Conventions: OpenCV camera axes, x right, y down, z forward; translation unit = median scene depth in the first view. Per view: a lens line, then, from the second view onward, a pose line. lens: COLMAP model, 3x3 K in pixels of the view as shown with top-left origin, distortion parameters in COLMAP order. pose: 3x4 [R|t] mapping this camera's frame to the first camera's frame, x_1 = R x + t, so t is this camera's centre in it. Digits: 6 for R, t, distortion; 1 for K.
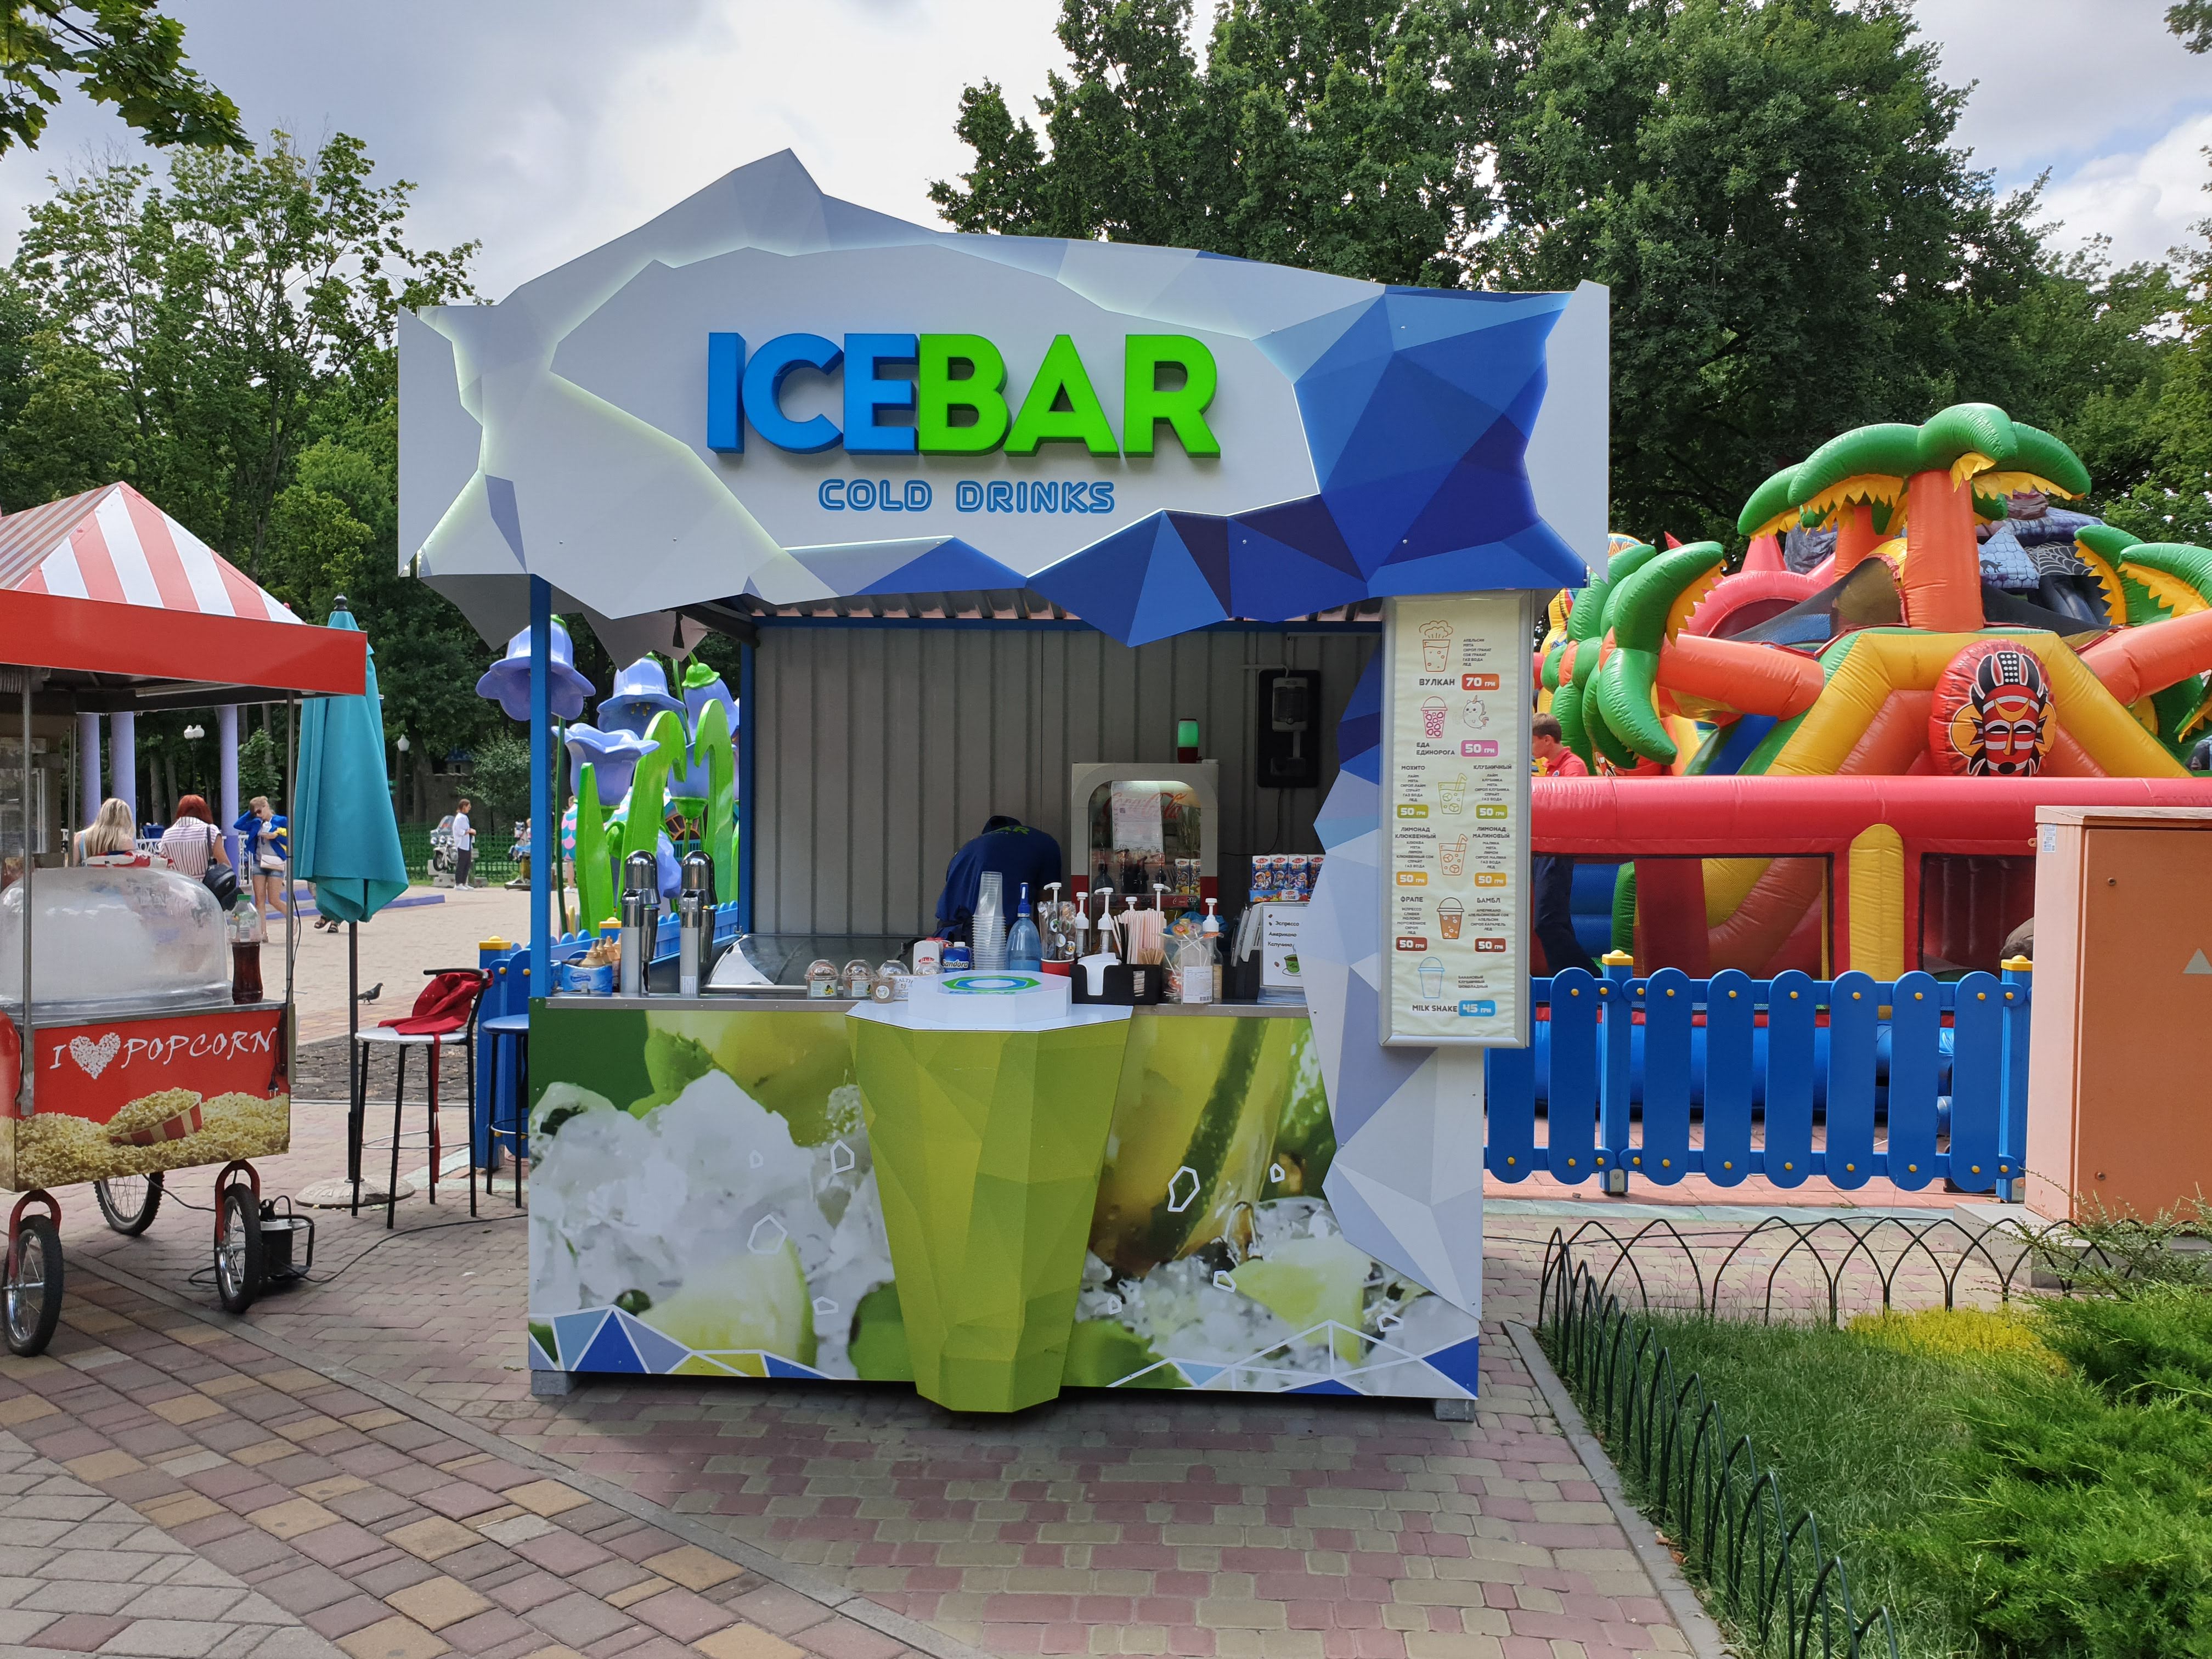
lens RADIAL K [[1803.1, 0, 1123.6], [0, 1803.1, 842.4], [0, 0, 1]] dist [0.009690, 0.026133]
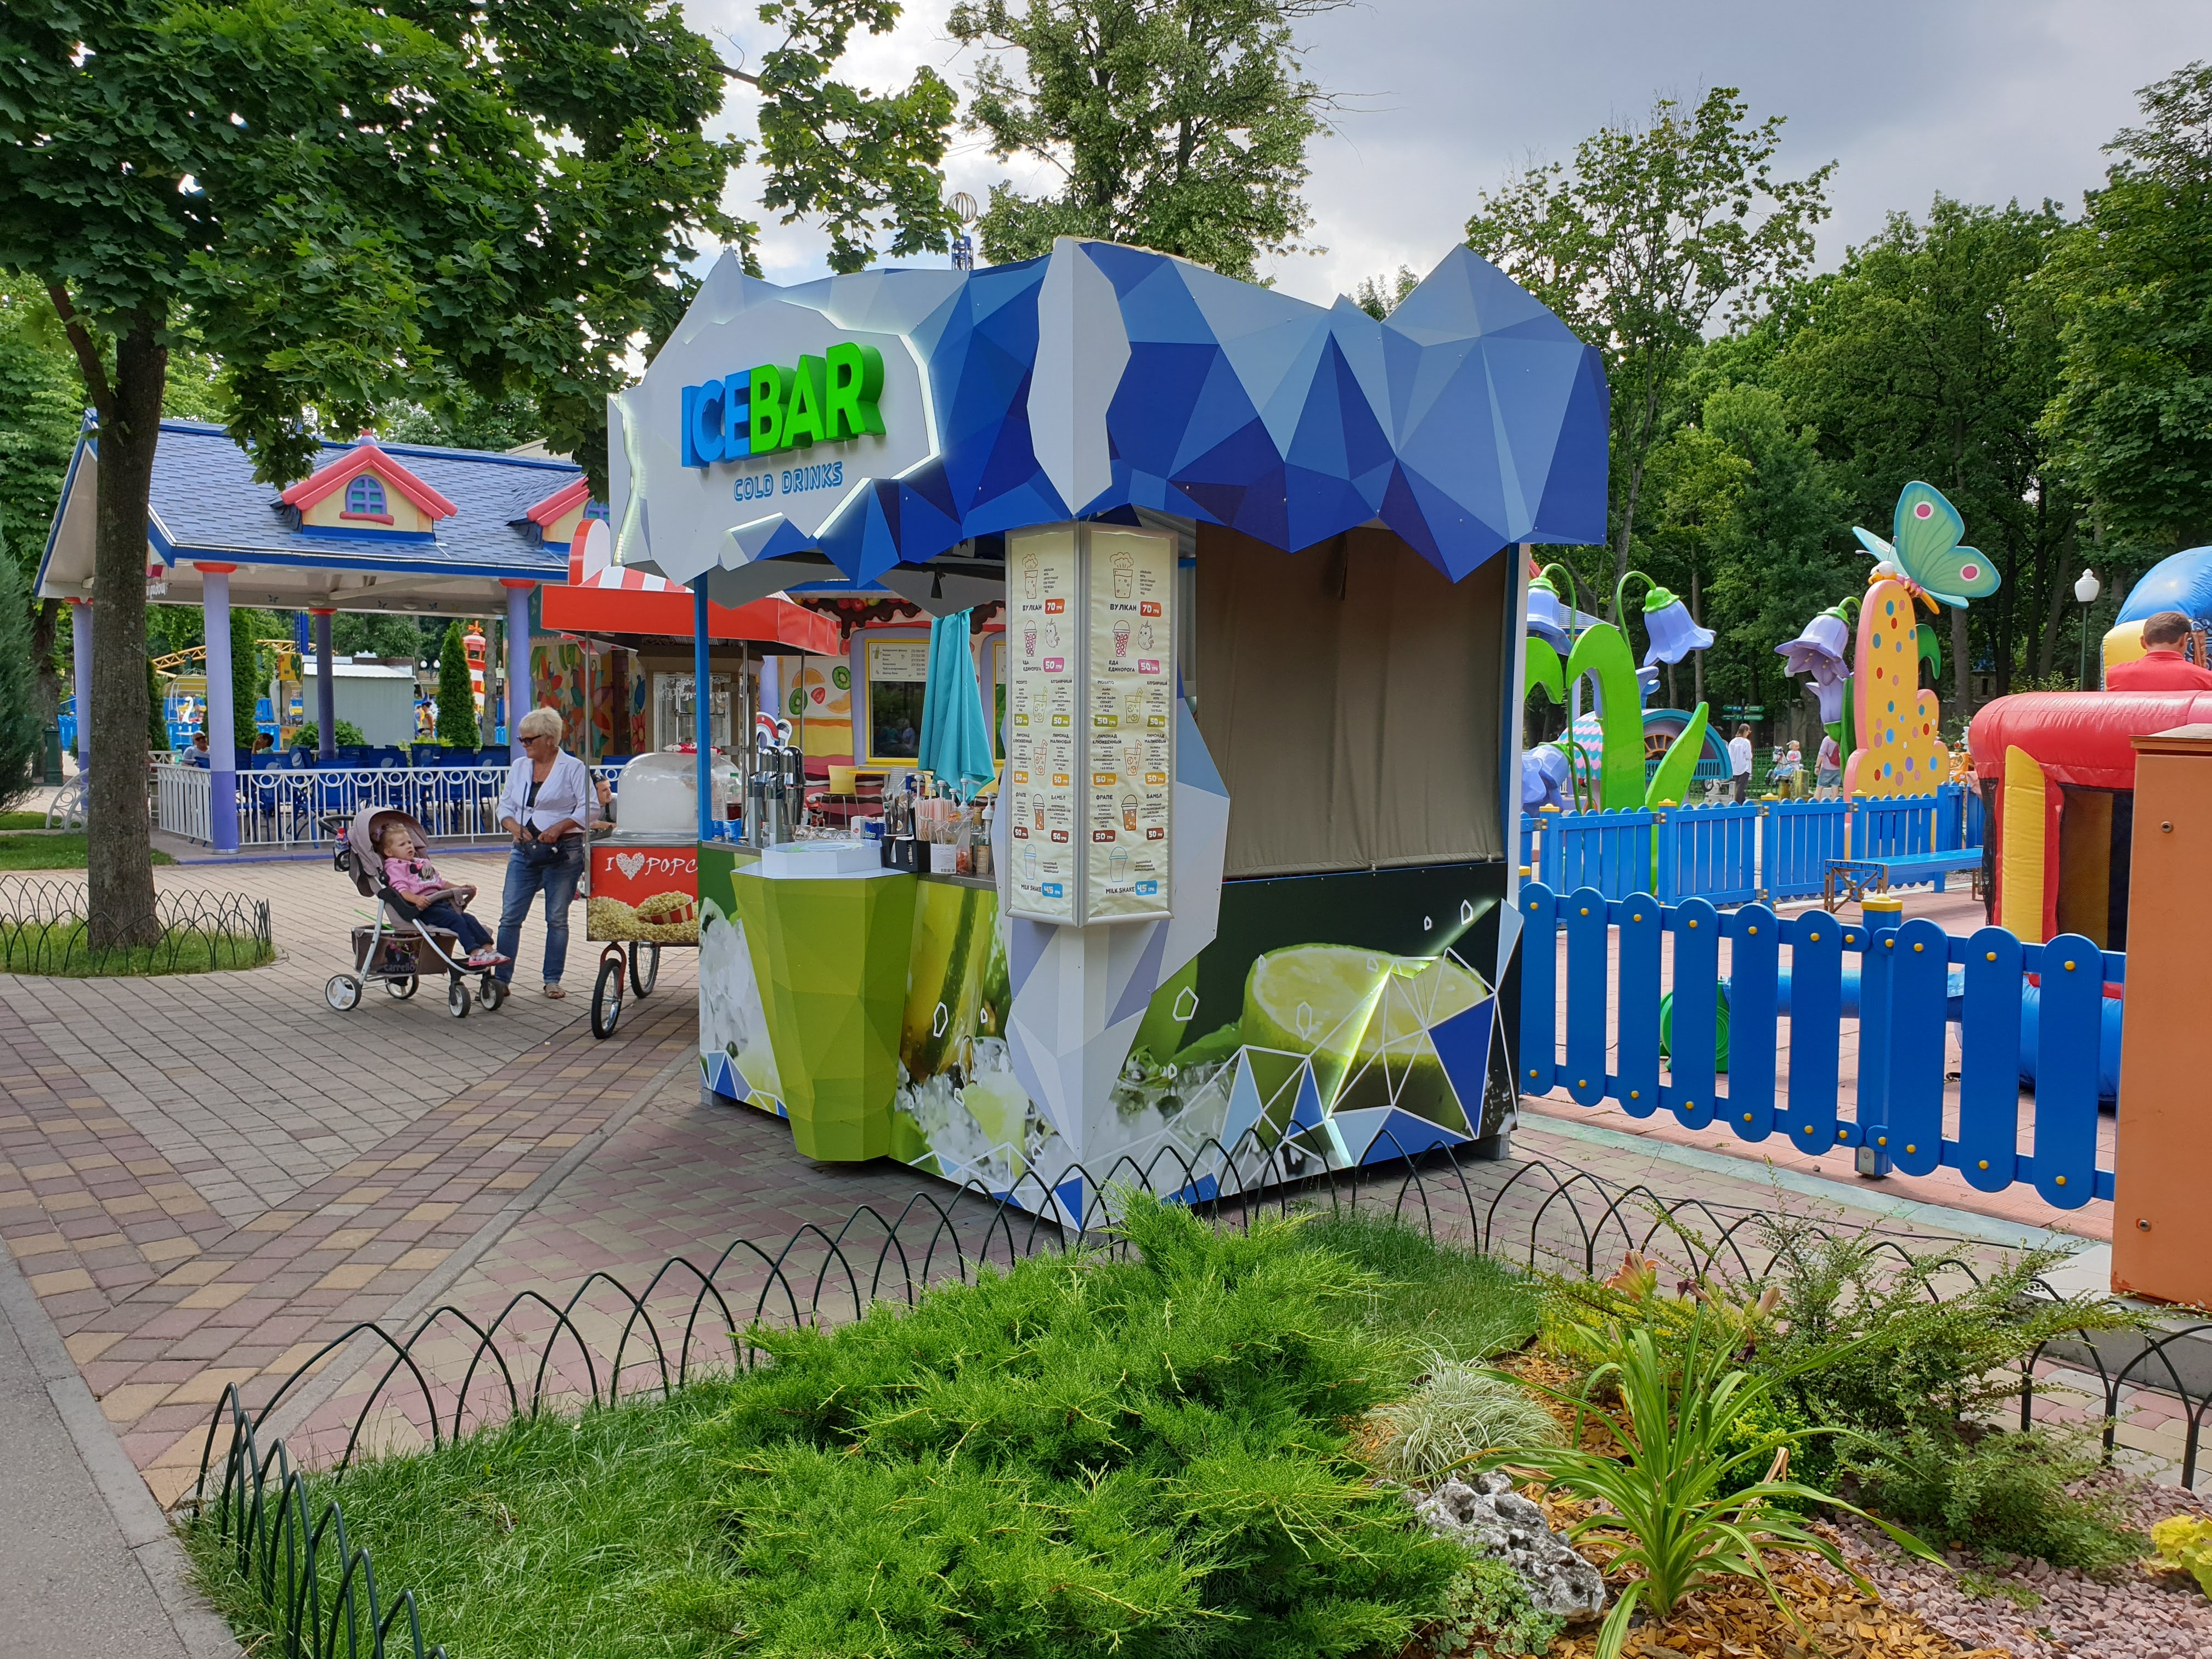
lens RADIAL K [[1803.1, 0, 1138.4], [0, 1803.1, 867.4], [0, 0, 1]] dist [0.009690, 0.026133]
pose [[0.675957, 0.064448, -0.734118, 1.040475], [-0.025099, 0.997604, 0.064468, 0.001629], [0.736514, -0.025152, 0.675955, 0.253737]]
